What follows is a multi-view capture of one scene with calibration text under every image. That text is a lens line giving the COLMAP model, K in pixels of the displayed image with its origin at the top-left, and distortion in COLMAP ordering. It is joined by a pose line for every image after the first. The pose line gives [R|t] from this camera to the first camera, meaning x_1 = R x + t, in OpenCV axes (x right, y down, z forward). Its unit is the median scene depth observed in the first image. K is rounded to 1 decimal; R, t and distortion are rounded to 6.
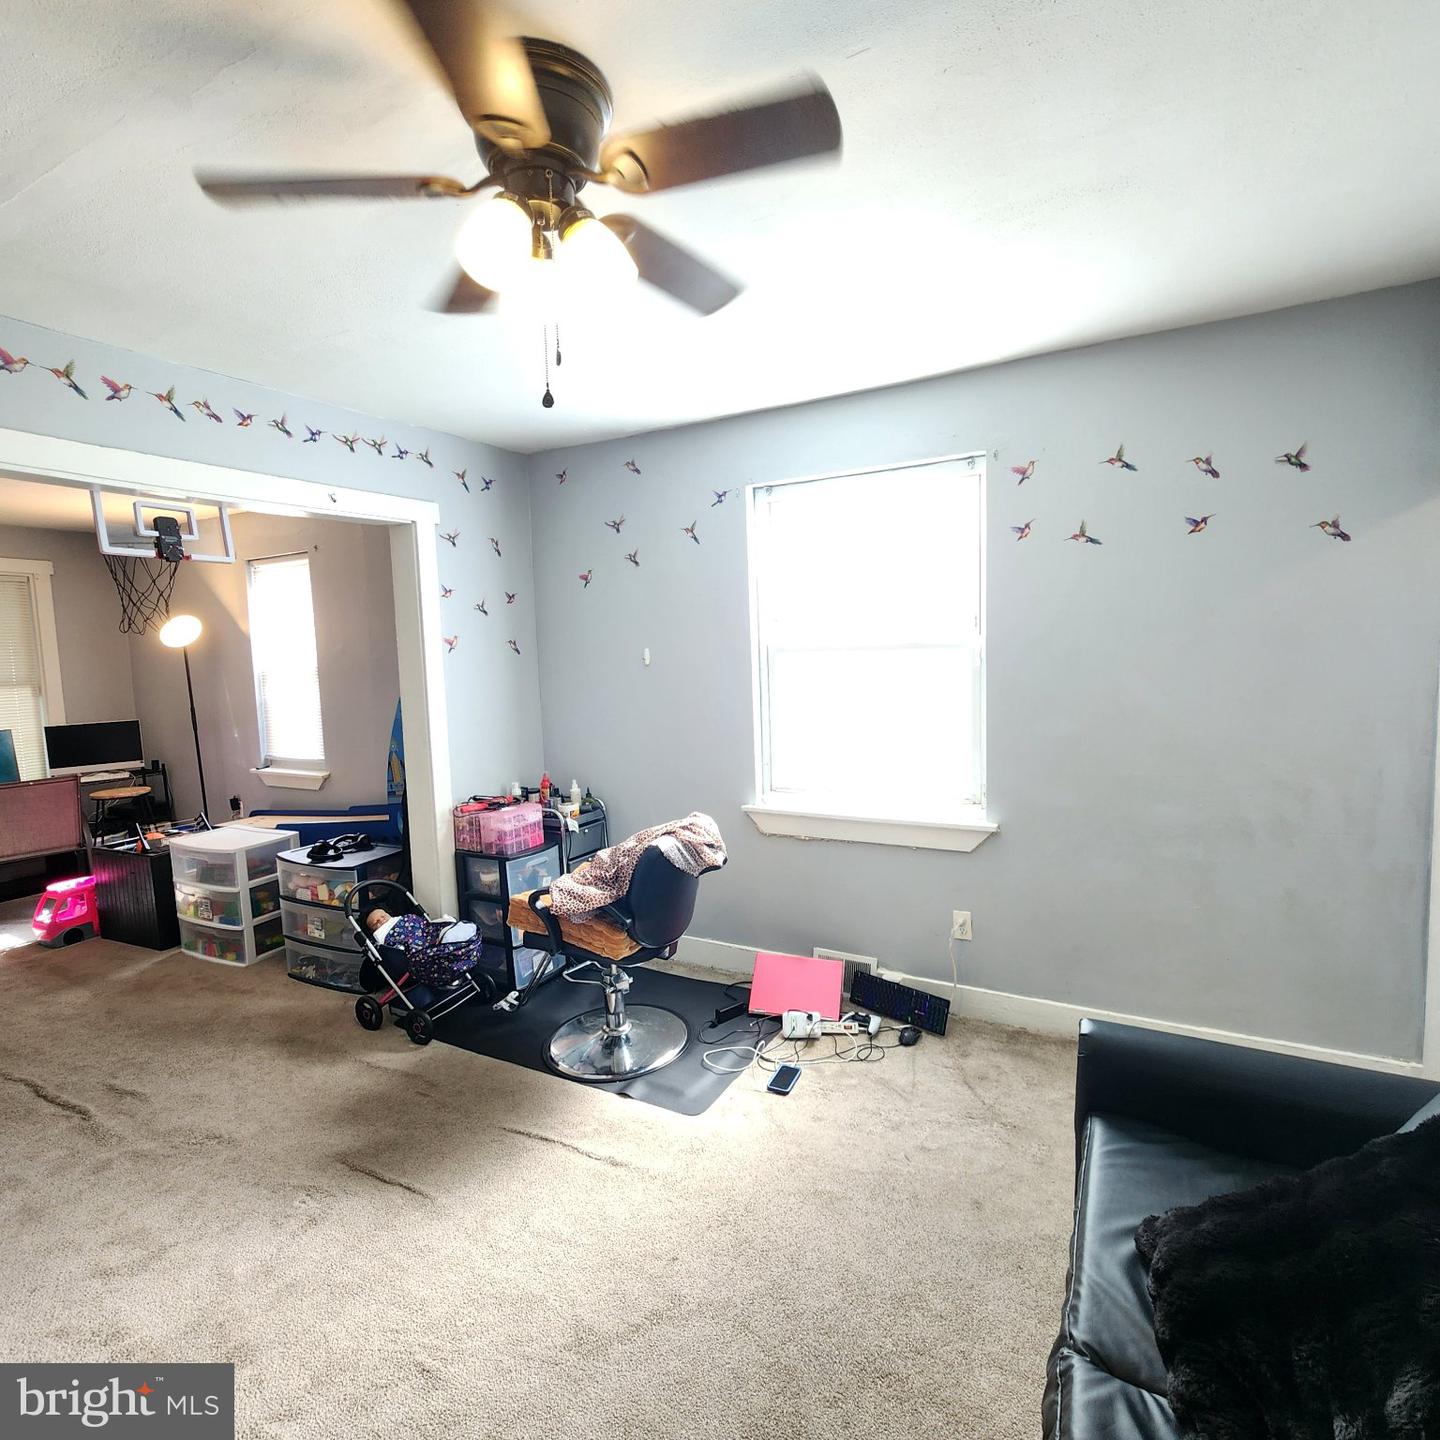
lens RADIAL K [[793.2, 0, 723.6], [0, 793.2, 718.9], [0, 0, 1]] dist [-0.005350, 0.002110]
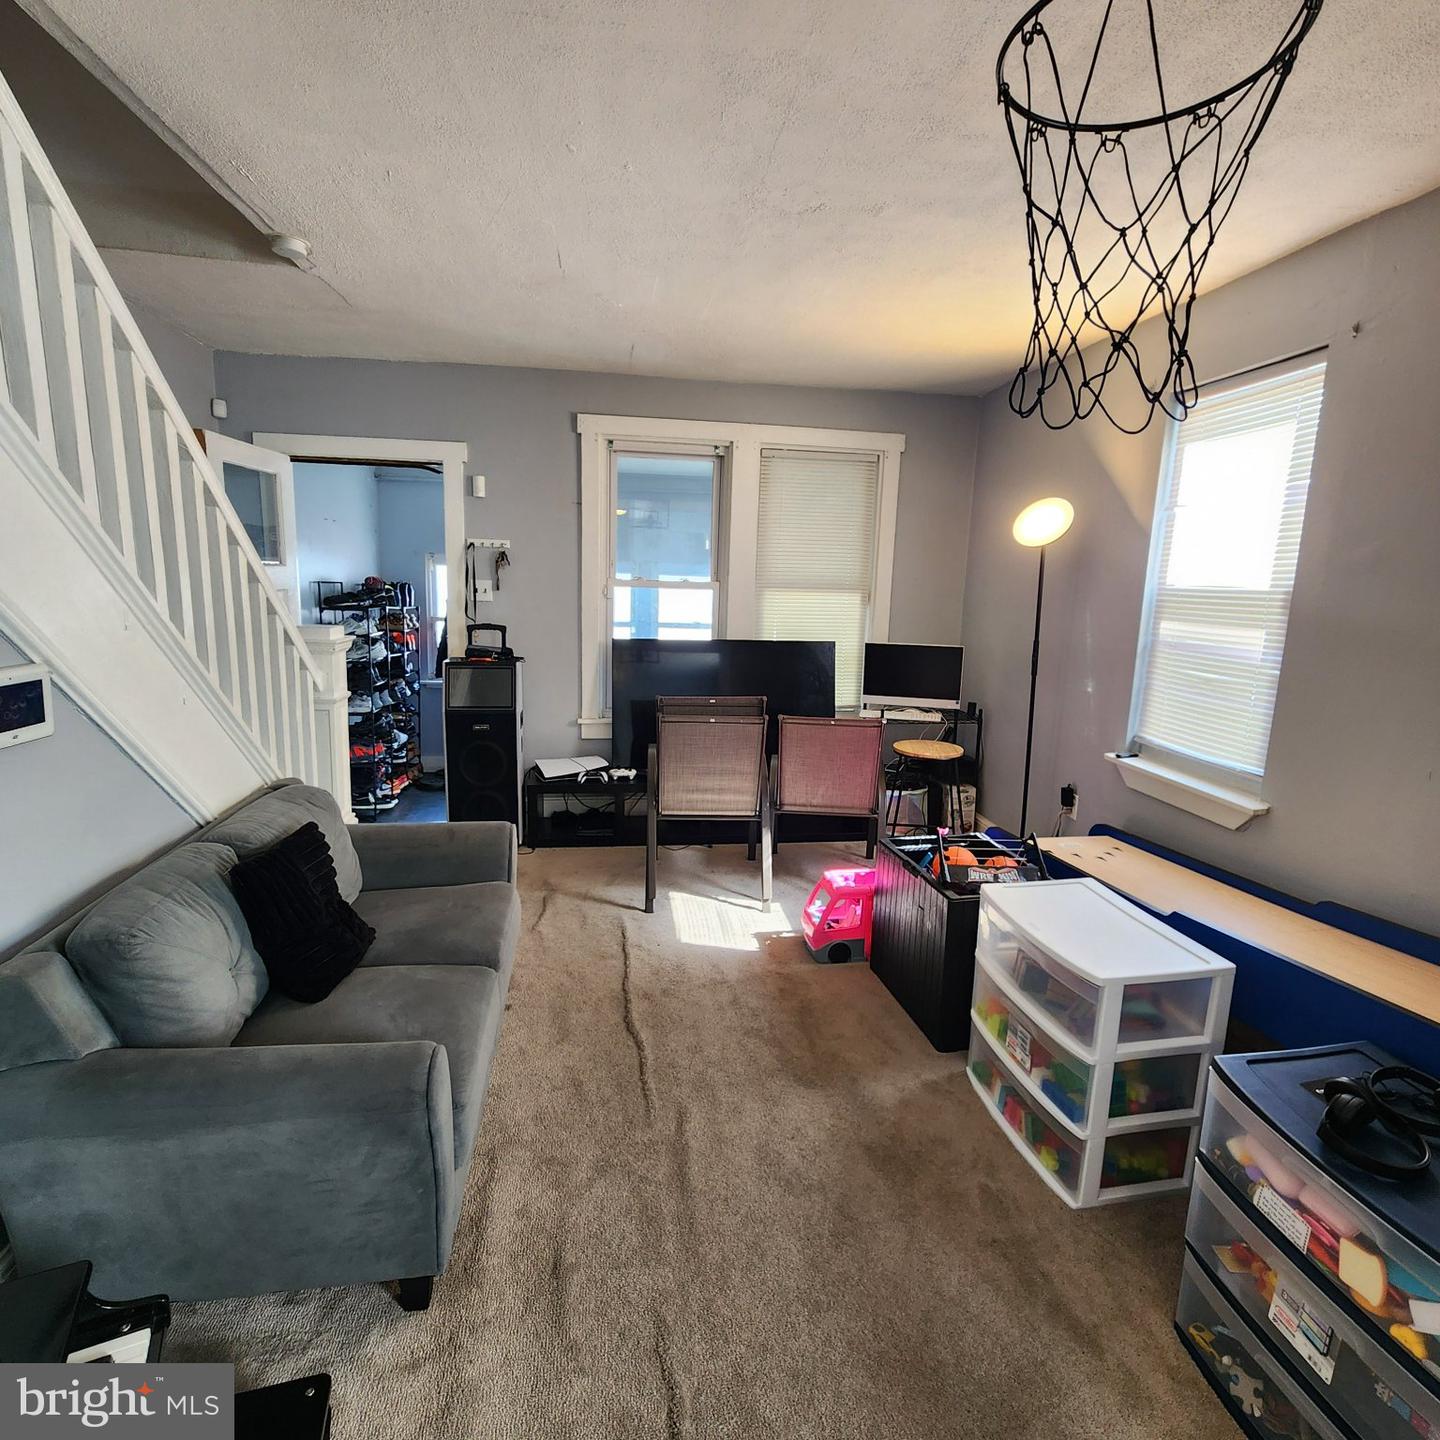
lens RADIAL K [[793.2, 0, 725.9], [0, 793.2, 723.7], [0, 0, 1]] dist [-0.005350, 0.002110]
pose [[0.605178, 0.198216, -0.771019, -0.375666], [-0.121208, 0.980157, 0.156845, -0.022447], [0.786809, -0.001465, 0.617195, 0.480004]]
